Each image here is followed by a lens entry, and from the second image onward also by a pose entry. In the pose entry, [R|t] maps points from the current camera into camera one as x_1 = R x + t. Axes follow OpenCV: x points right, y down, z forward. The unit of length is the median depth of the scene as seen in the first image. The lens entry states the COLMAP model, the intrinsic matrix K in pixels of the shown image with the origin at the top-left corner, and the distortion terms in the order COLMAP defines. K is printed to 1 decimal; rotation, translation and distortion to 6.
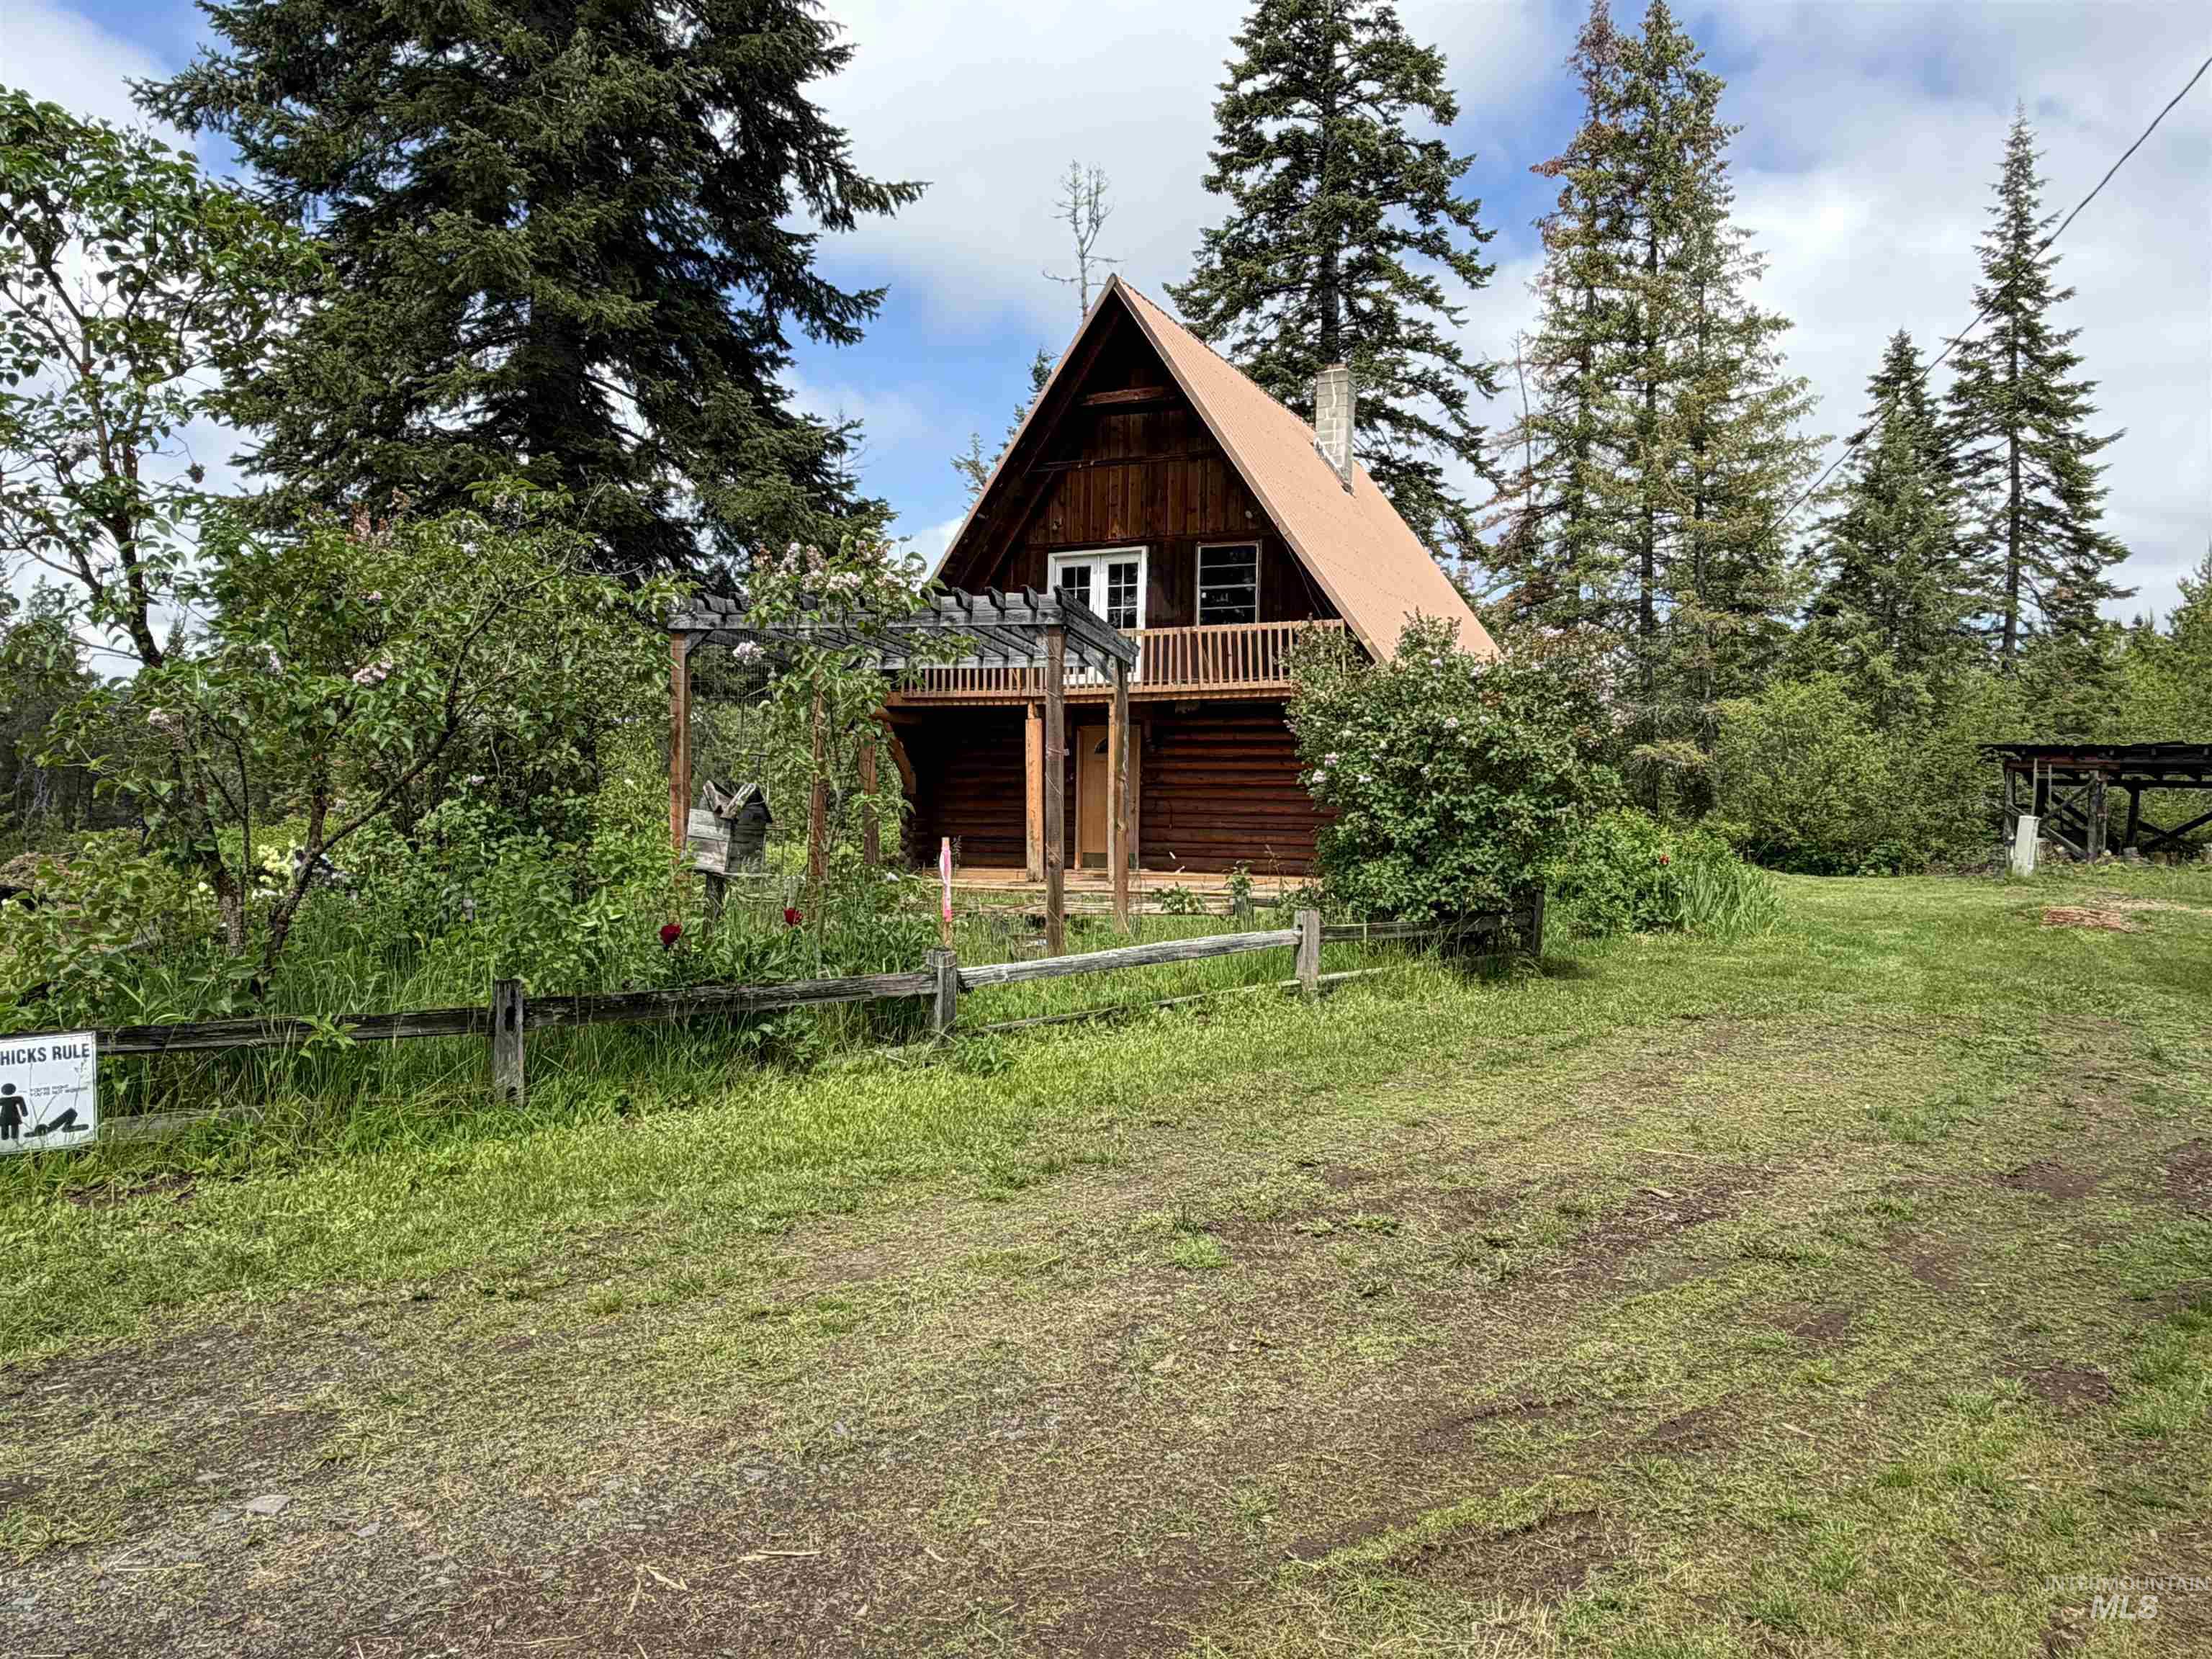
lens RADIAL K [[1491.7, 0, 1105.1], [0, 1491.7, 826.9], [0, 0, 1]] dist [0.000633, -0.001522]
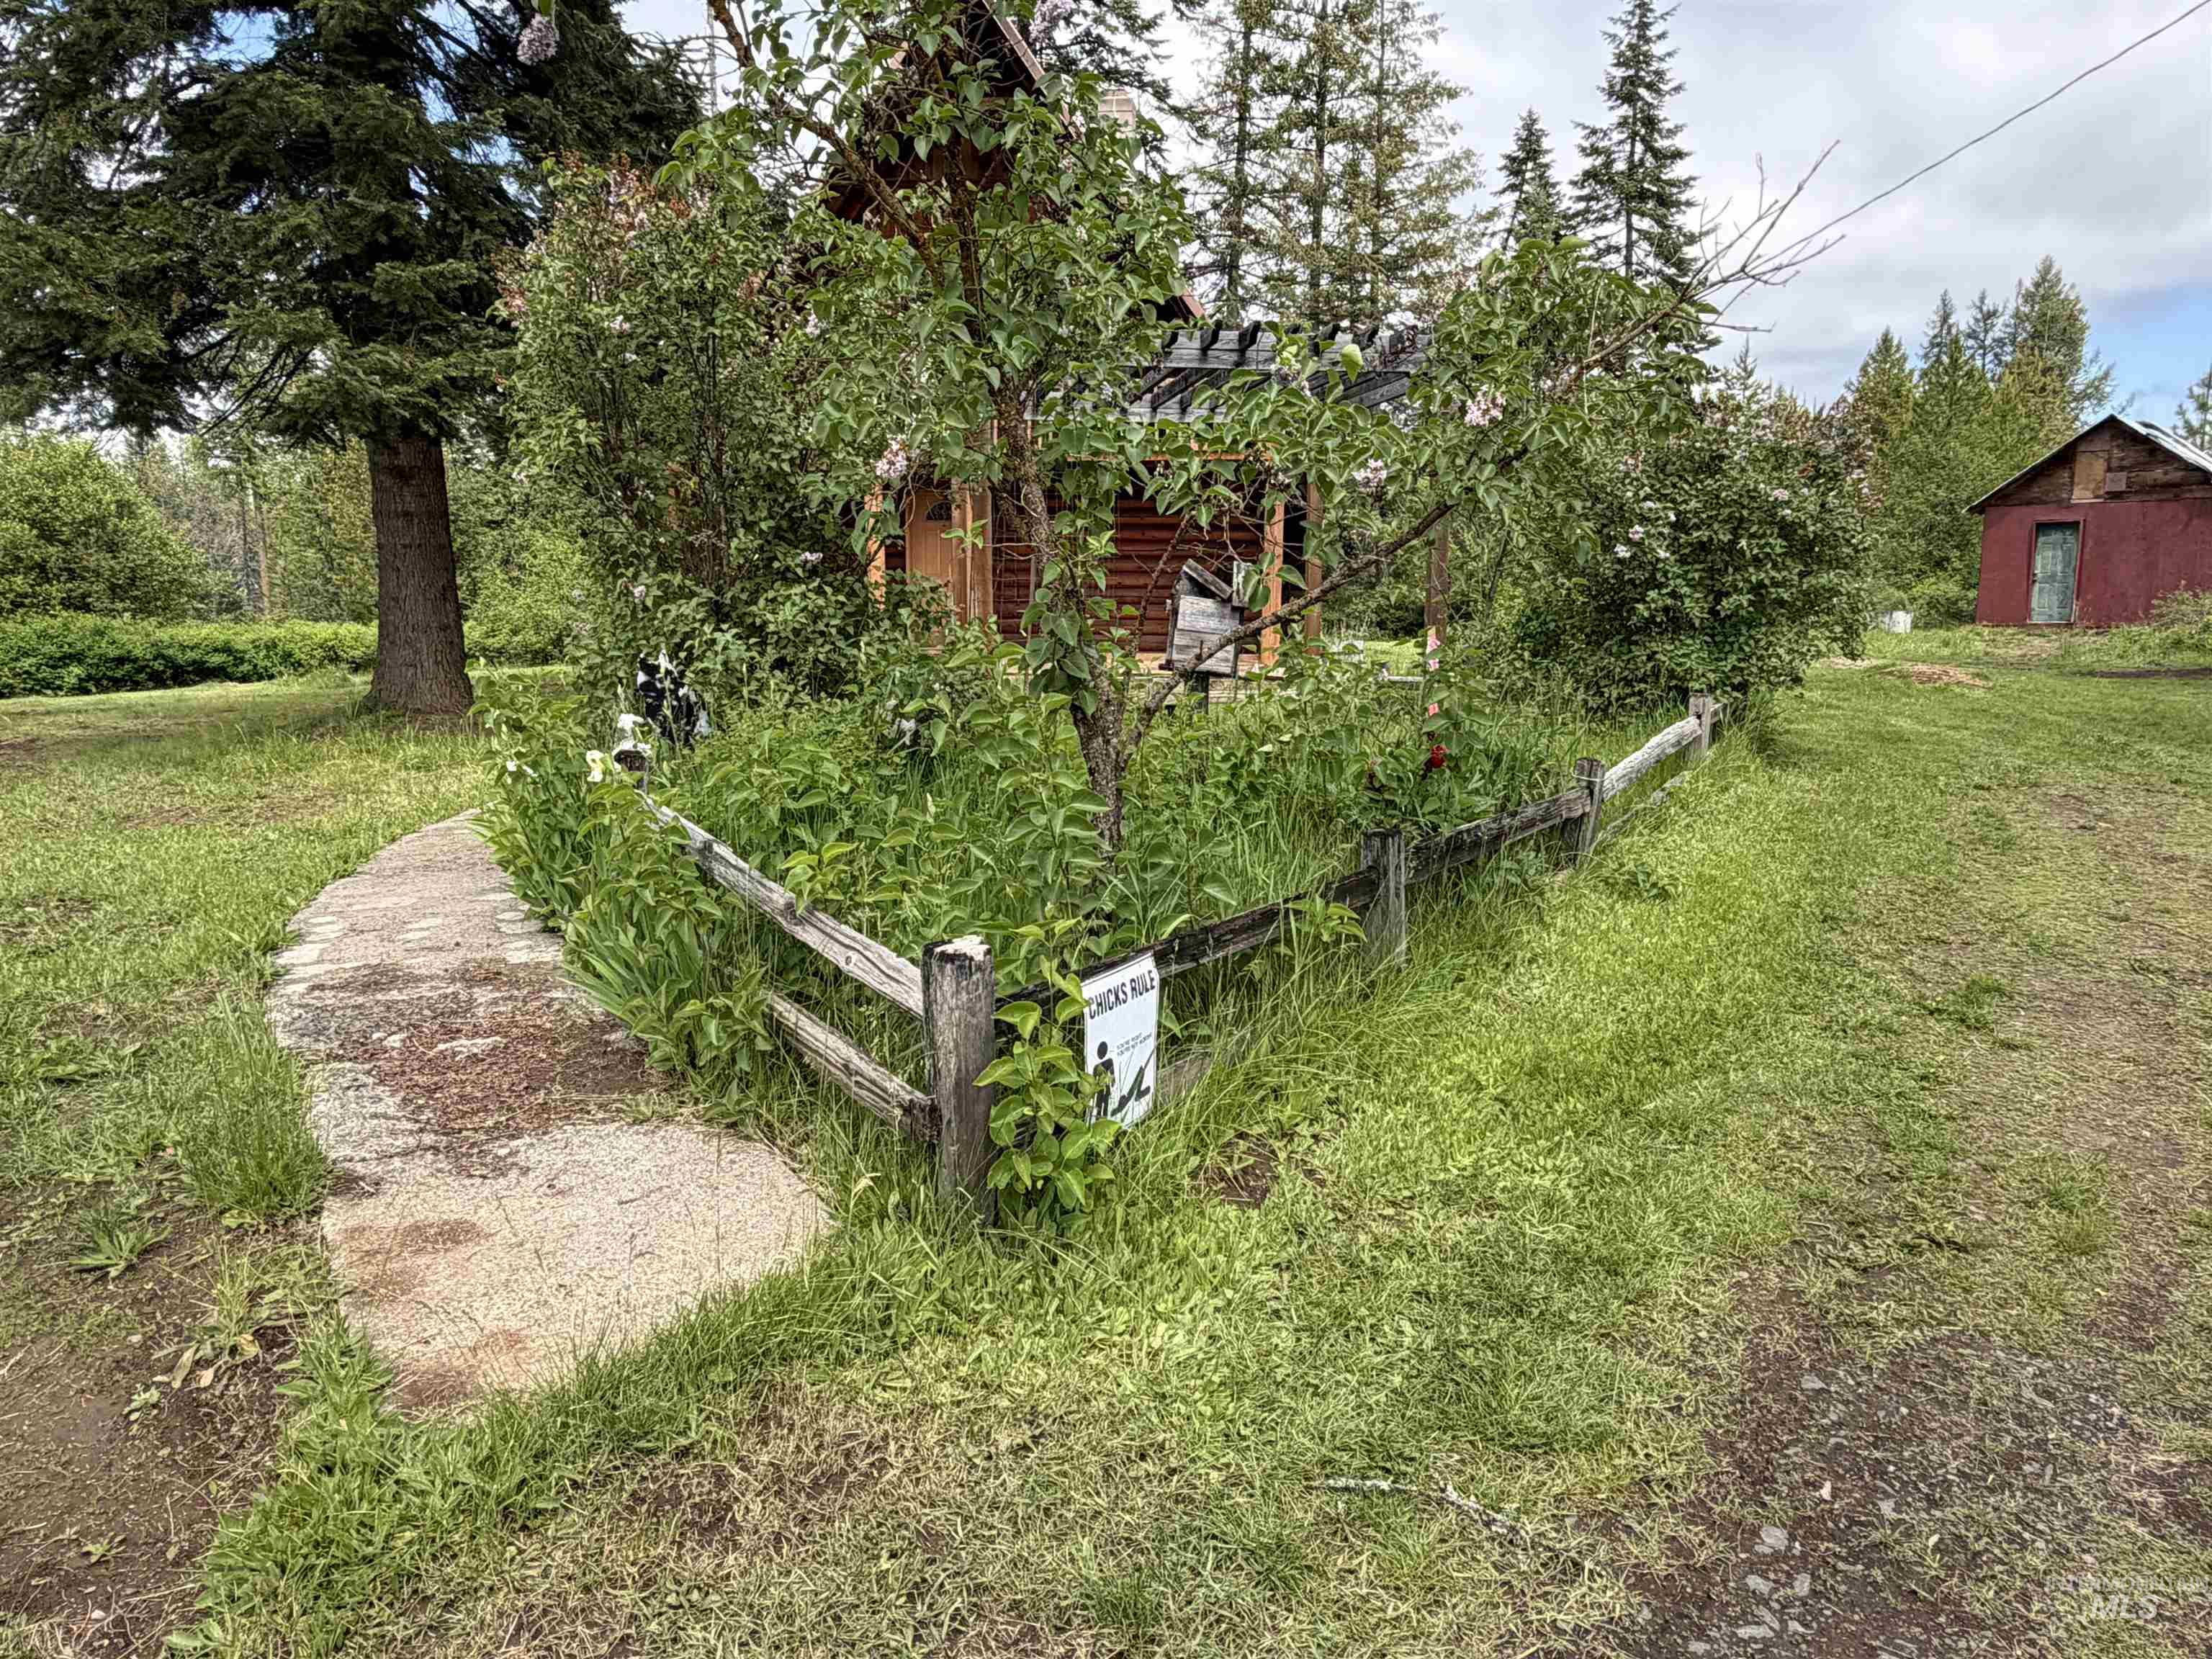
lens RADIAL K [[1491.7, 0, 1109.3], [0, 1491.7, 826.5], [0, 0, 1]] dist [0.000633, -0.001522]
pose [[0.946078, -0.059035, 0.318514, -0.116849], [0.009199, 0.987754, 0.155750, -0.003020], [-0.323808, -0.144422, 0.935035, 0.049656]]
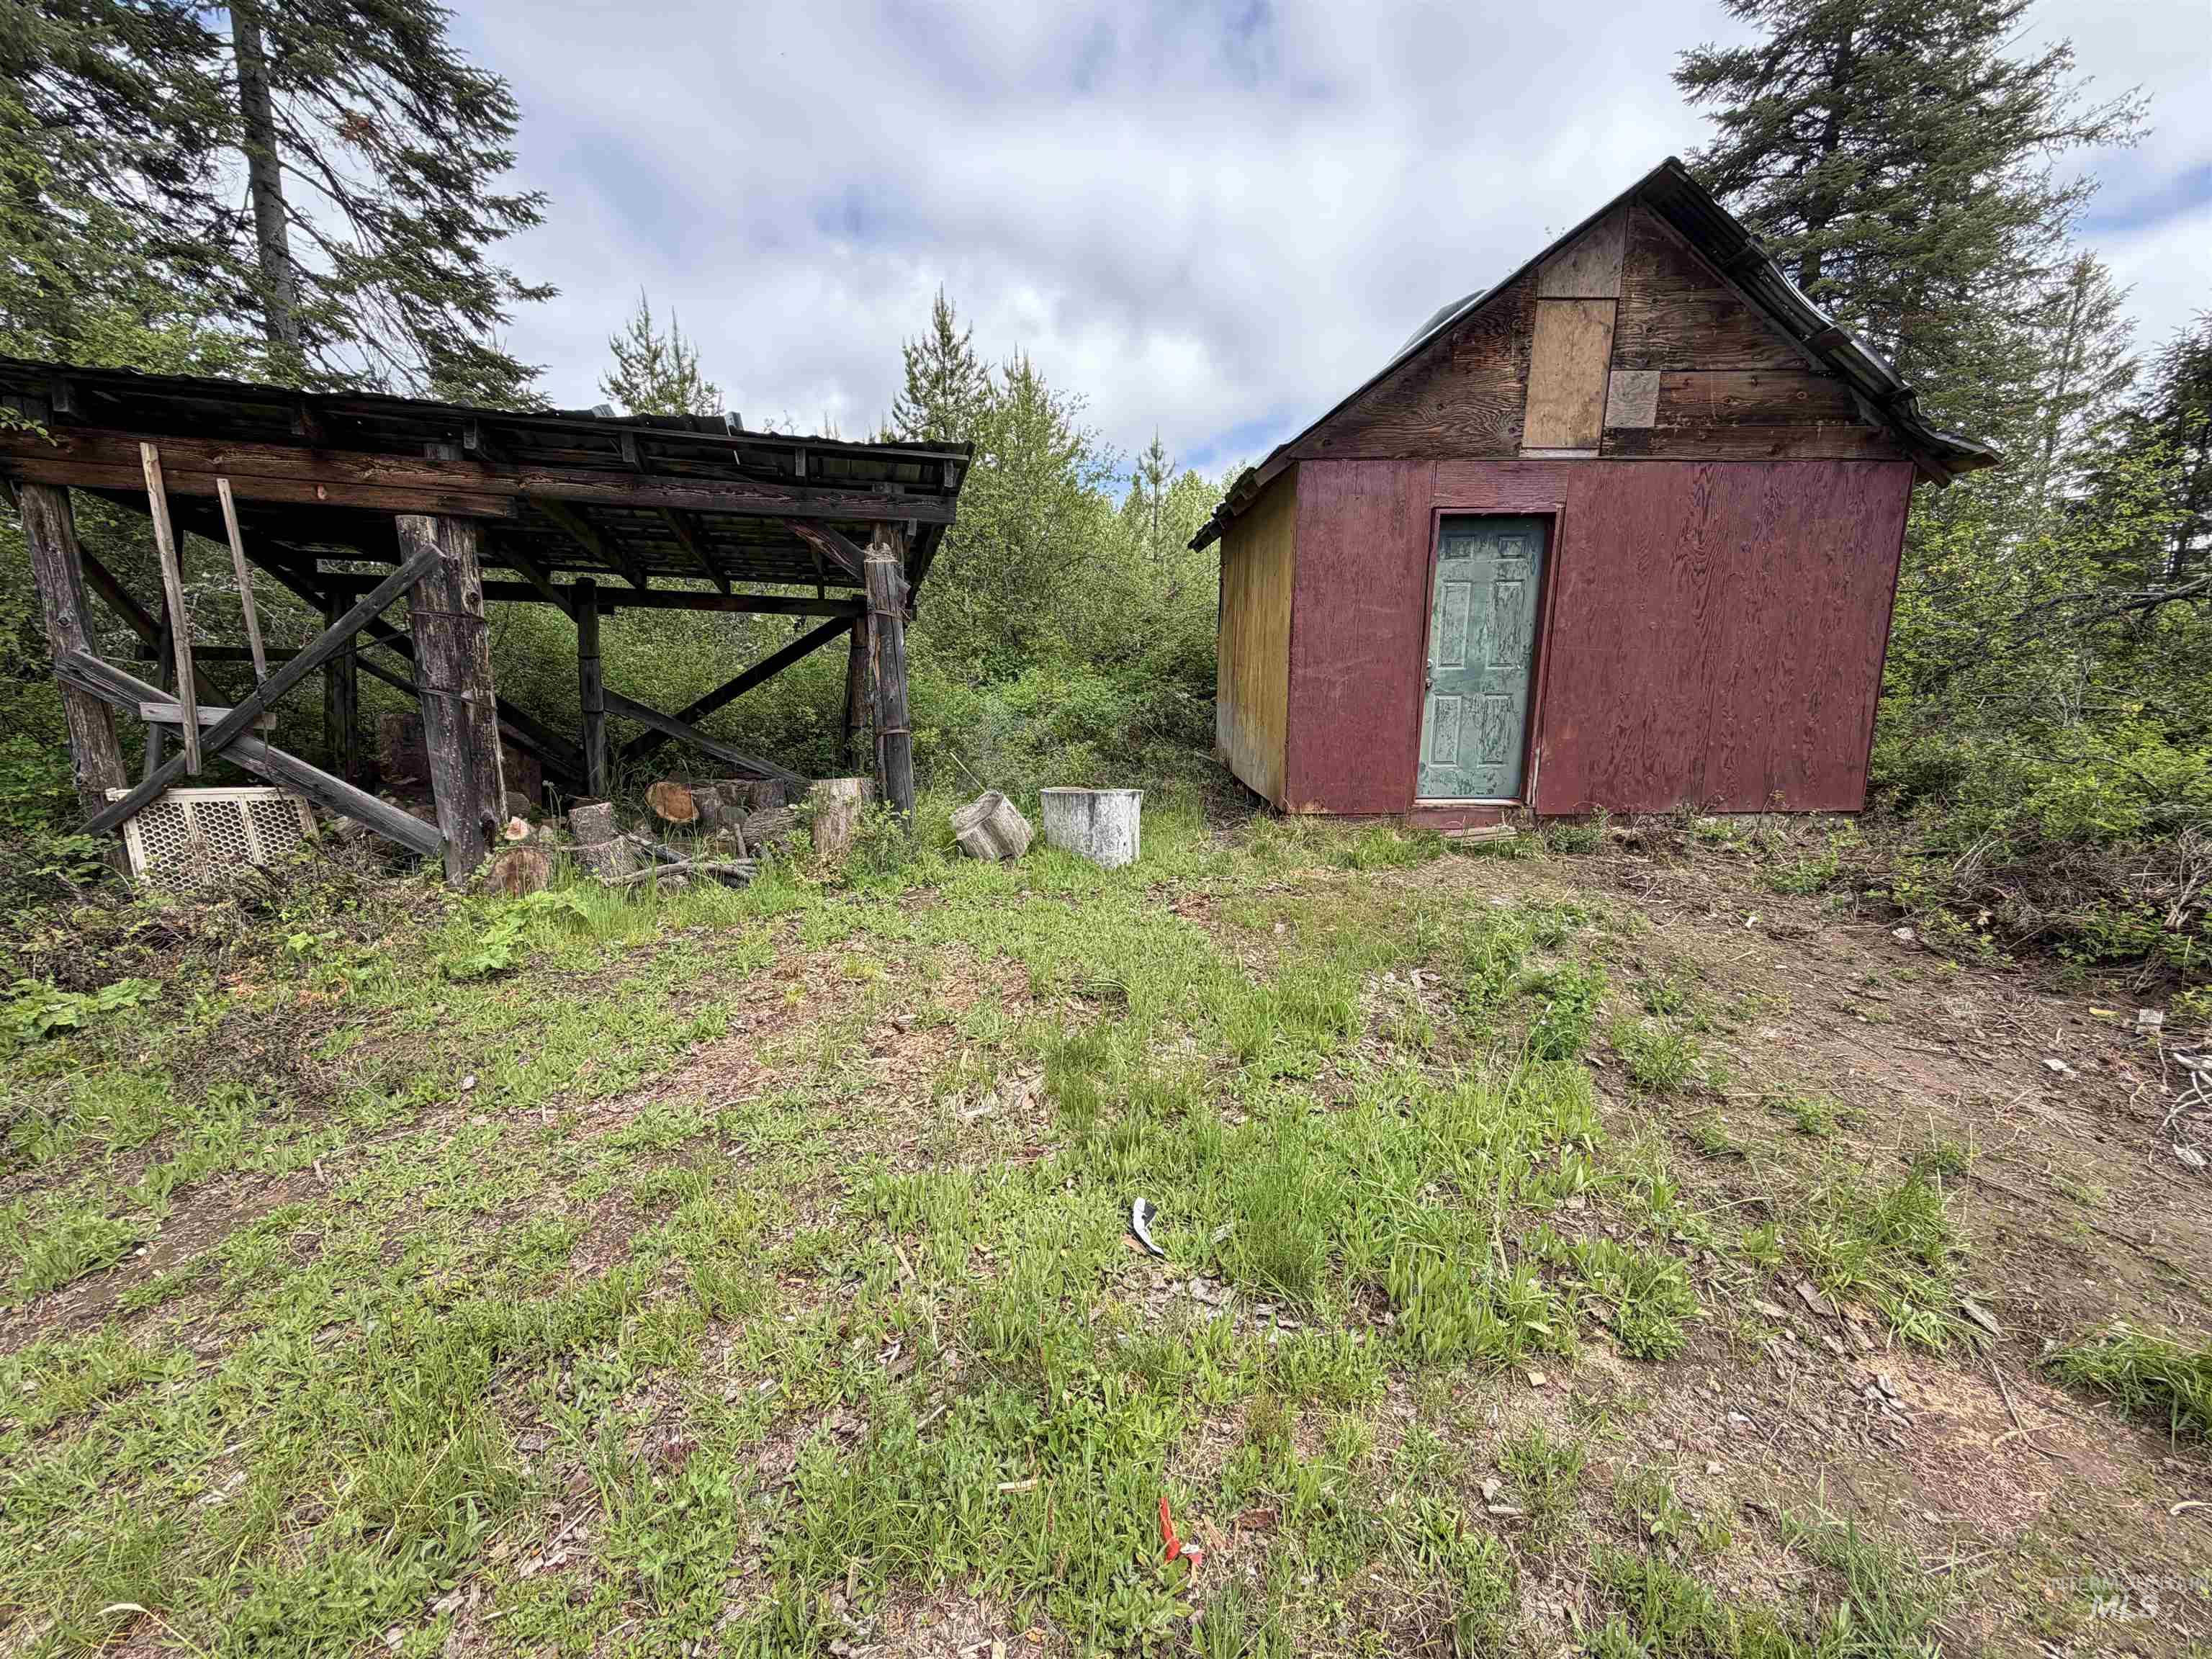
lens RADIAL K [[889.0, 0, 1105.3], [0, 889.0, 824.9], [0, 0, 1]] dist [-0.000992, -0.000056]
pose [[0.439942, -0.175410, 0.880728, 0.450301], [0.008539, 0.981511, 0.191217, -0.011283], [-0.897986, -0.076603, 0.433305, 0.650107]]
